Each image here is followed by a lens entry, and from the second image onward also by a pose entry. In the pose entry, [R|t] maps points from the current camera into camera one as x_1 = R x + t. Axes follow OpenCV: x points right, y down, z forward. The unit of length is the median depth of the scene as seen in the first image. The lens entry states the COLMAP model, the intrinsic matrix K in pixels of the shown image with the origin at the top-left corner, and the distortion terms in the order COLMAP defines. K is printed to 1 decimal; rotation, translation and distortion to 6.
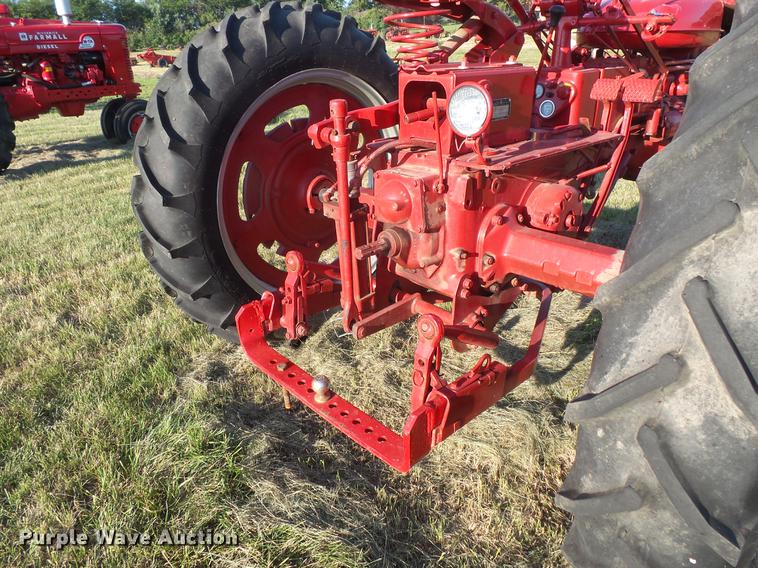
lens RADIAL K [[538.6, 0, 381.4], [0, 538.6, 286.4], [0, 0, 1]] dist [0.009602, -0.016317]
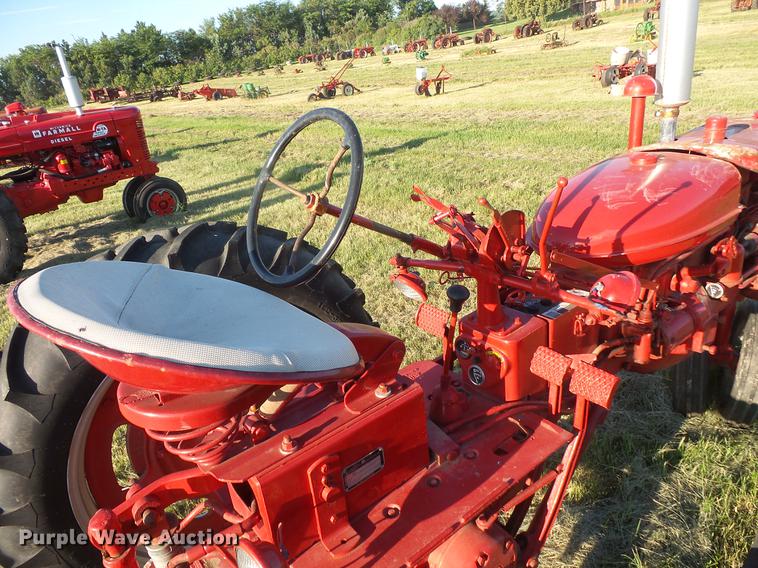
lens RADIAL K [[538.6, 0, 378.9], [0, 538.6, 285.7], [0, 0, 1]] dist [0.009602, -0.016317]
pose [[0.991501, -0.045614, -0.121839, 0.076466], [0.044114, 0.998914, -0.014984, -0.126062], [0.122390, 0.009482, 0.992437, 0.070764]]
